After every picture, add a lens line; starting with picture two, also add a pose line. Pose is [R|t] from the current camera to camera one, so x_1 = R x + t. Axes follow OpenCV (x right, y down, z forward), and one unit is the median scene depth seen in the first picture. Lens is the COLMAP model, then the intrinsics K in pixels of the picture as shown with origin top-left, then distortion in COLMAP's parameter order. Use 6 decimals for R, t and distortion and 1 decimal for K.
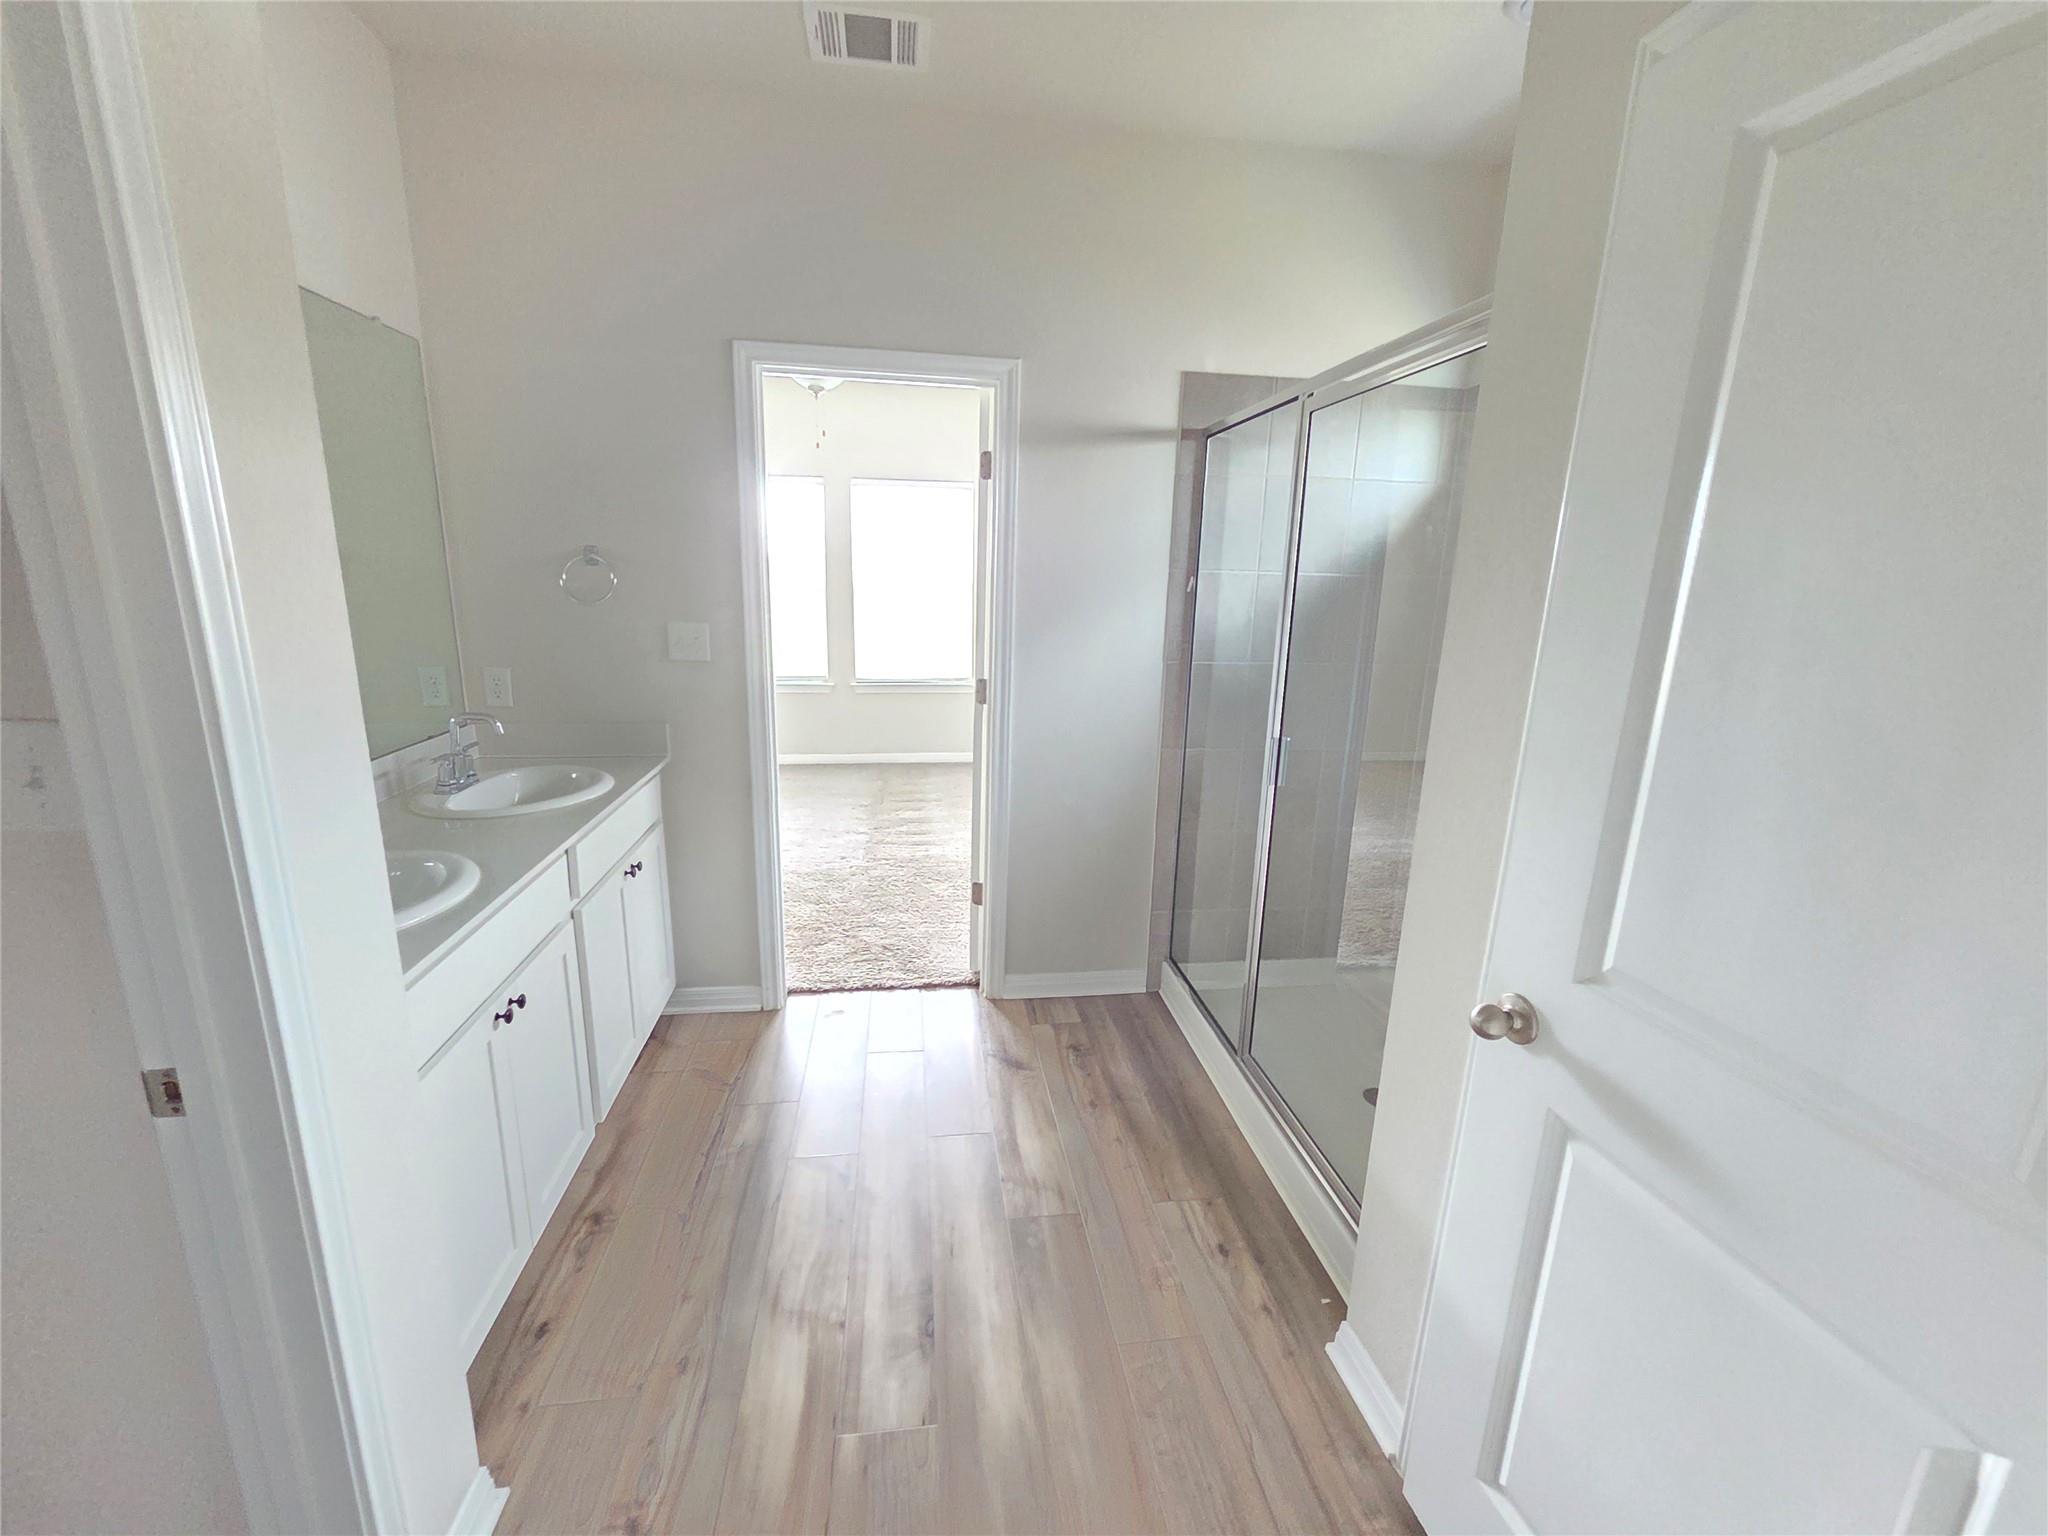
lens RADIAL K [[841.3, 0, 1026.4], [0, 841.3, 769.2], [0, 0, 1]] dist [-0.002058, 0.000733]
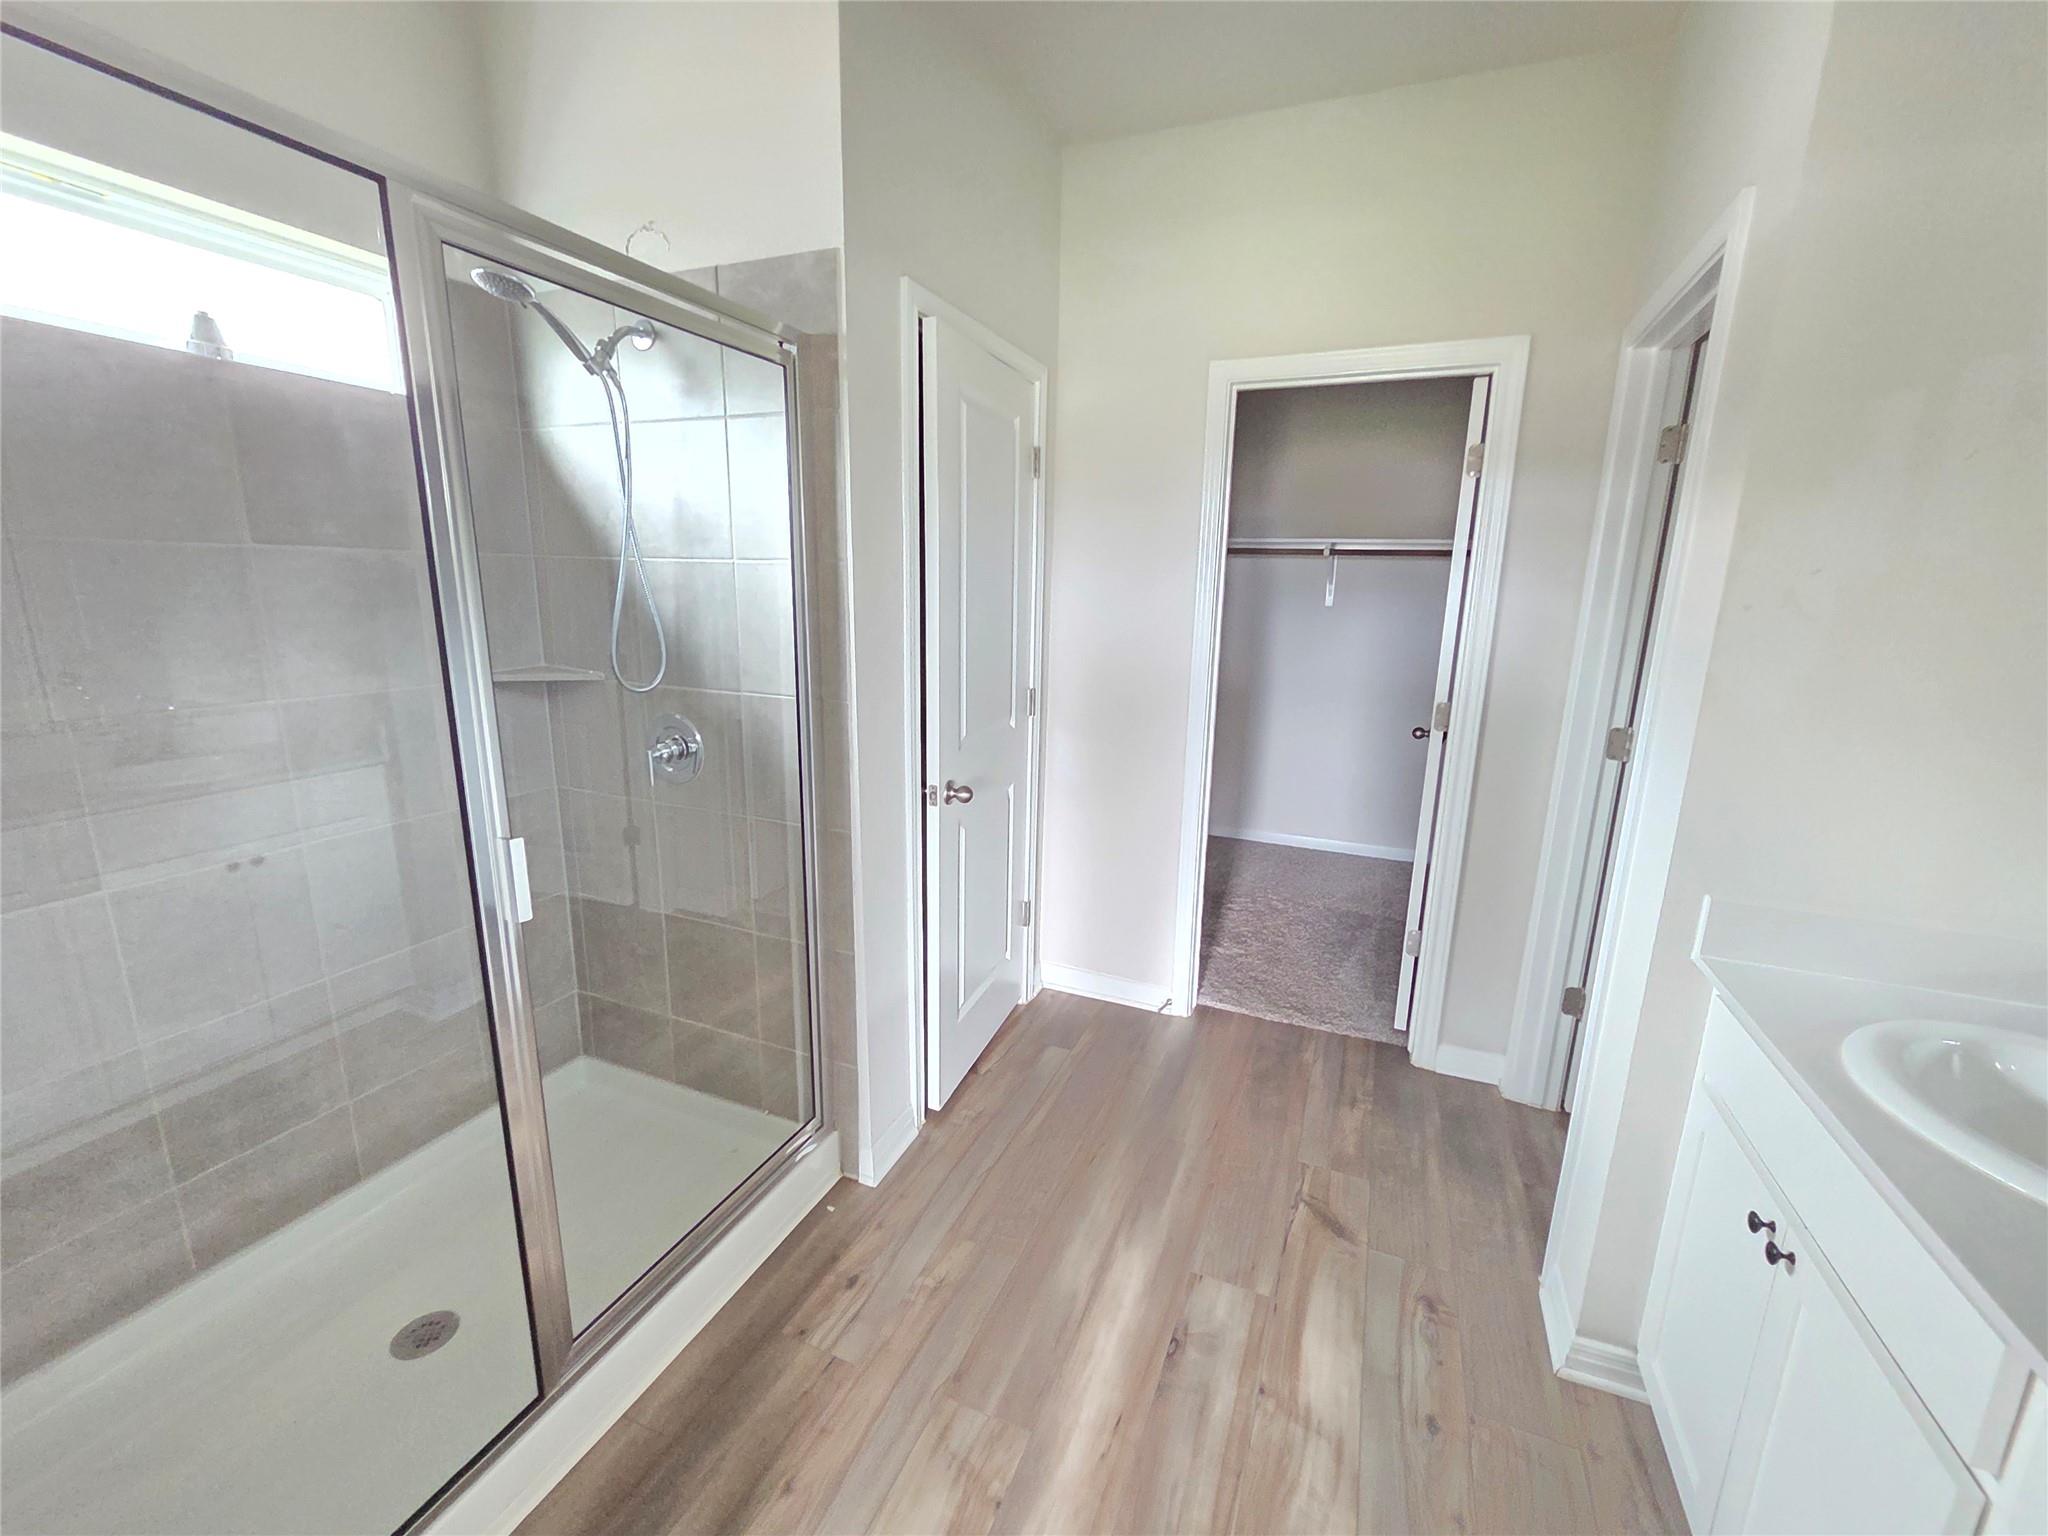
lens RADIAL K [[841.3, 0, 1027.2], [0, 841.3, 775.0], [0, 0, 1]] dist [-0.002058, 0.000733]
pose [[-0.855727, -0.163825, 0.490808, -0.348126], [0.077110, 0.897586, 0.434044, -0.379709], [-0.511649, 0.409270, -0.755456, 1.585300]]
